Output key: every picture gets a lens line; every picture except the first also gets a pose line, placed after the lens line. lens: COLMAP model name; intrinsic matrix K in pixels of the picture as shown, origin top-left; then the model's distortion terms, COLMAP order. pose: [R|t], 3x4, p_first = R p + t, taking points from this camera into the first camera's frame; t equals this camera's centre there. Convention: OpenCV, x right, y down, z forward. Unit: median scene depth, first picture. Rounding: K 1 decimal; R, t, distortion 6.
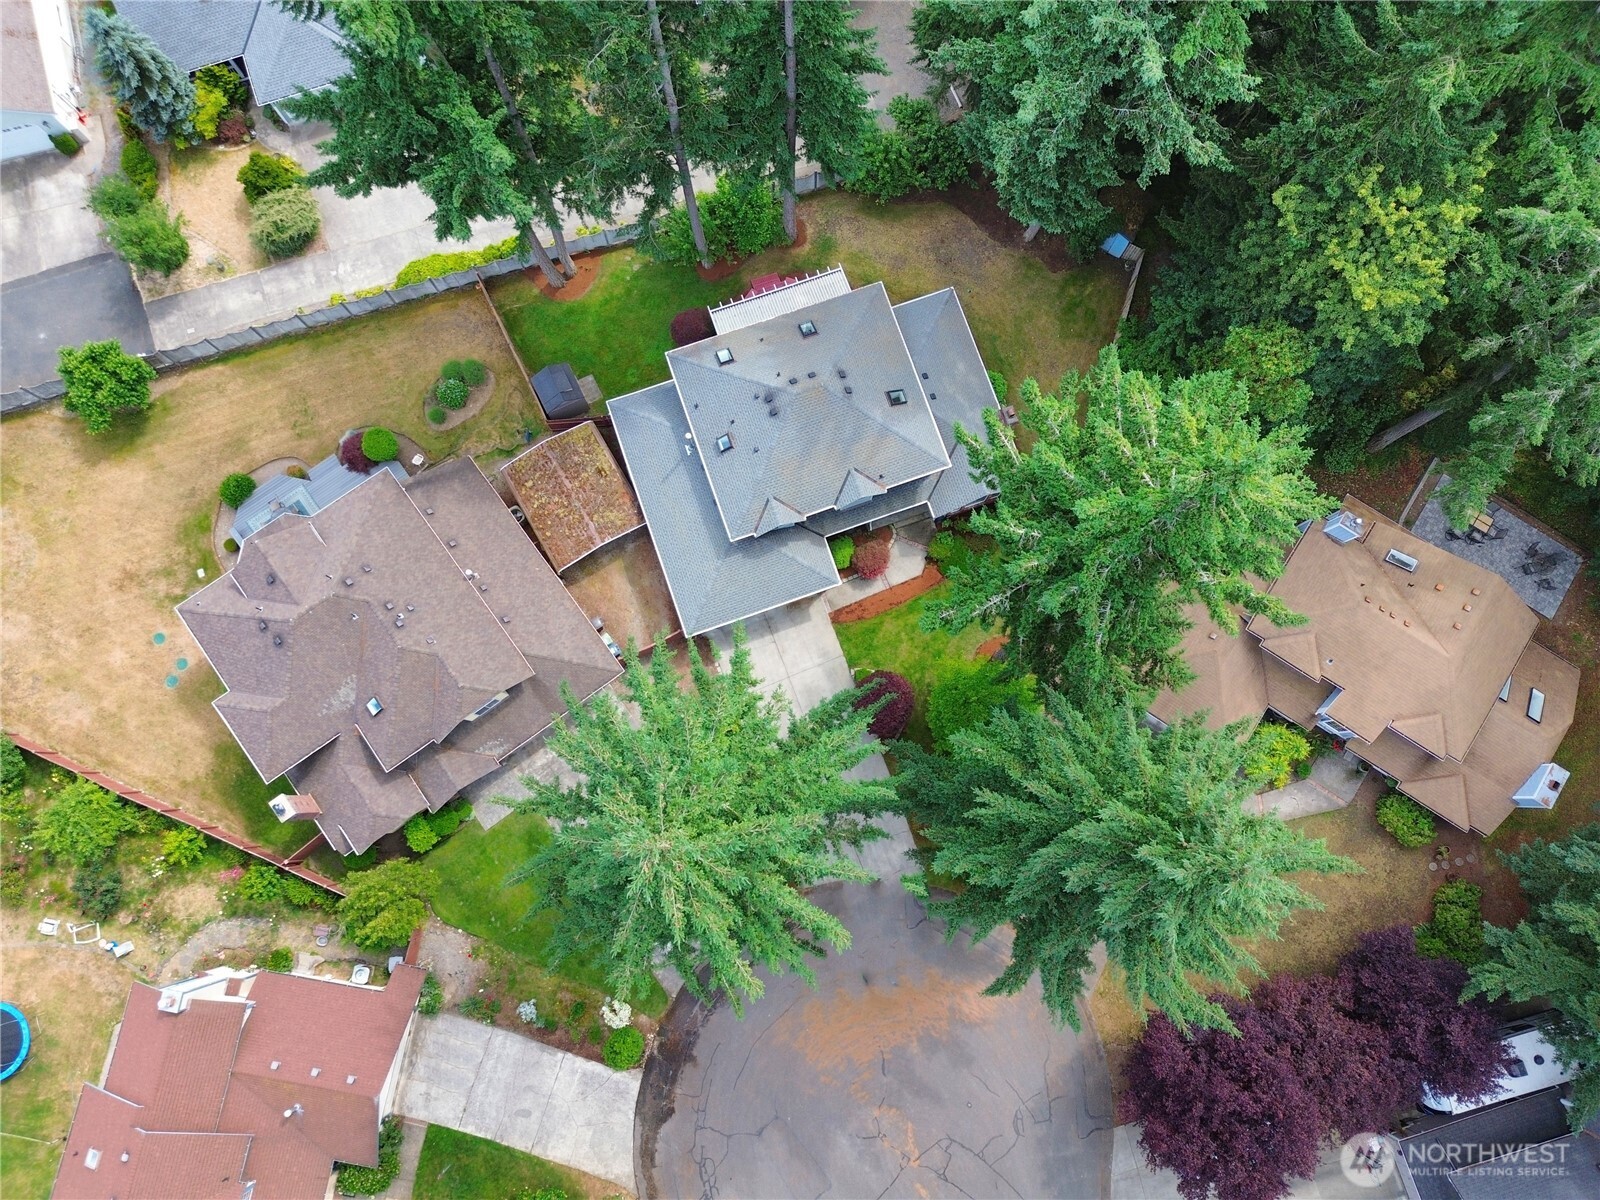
lens RADIAL K [[1125.5, 0, 800.0], [0, 1125.5, 600.0], [0, 0, 1]] dist [0.051980, -0.046777]
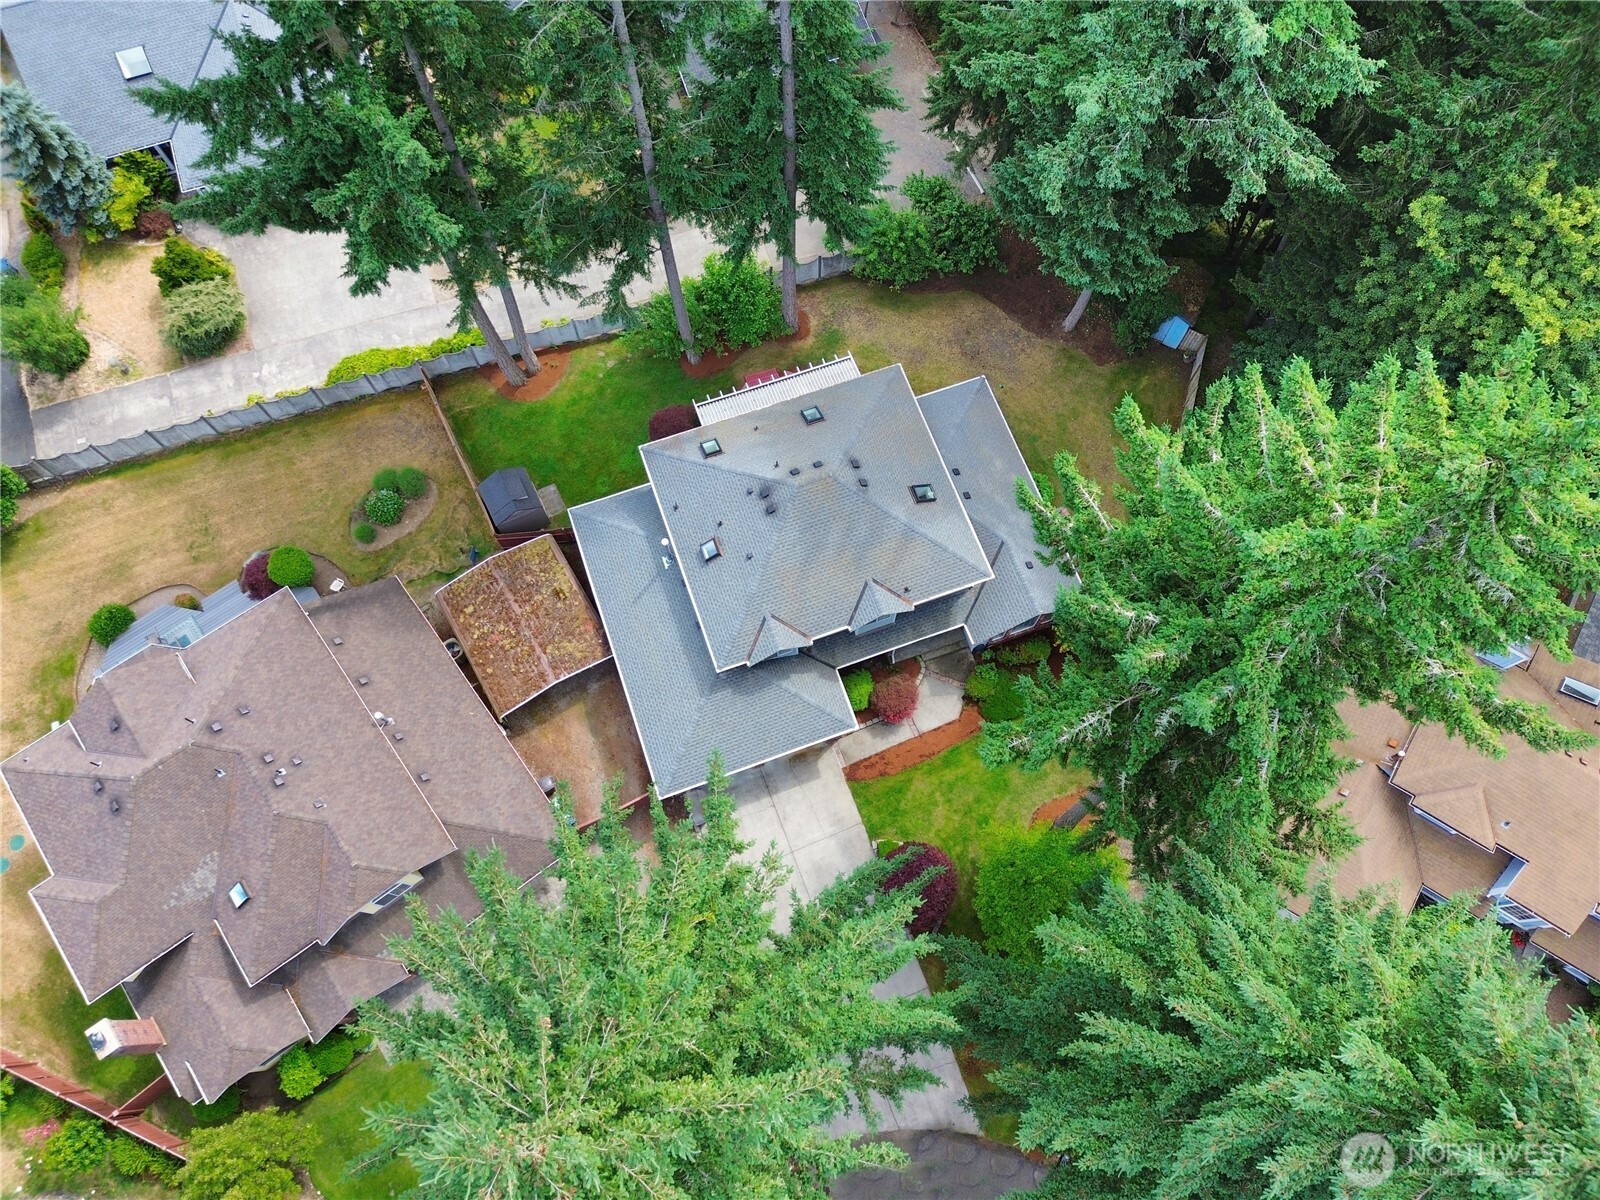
lens RADIAL K [[1125.5, 0, 800.0], [0, 1125.5, 600.0], [0, 0, 1]] dist [0.051980, -0.046777]
pose [[0.999951, -0.009056, -0.004070, 0.000040], [0.008251, 0.985996, -0.166565, 0.029020], [0.005521, 0.166523, 0.986022, 0.219465]]
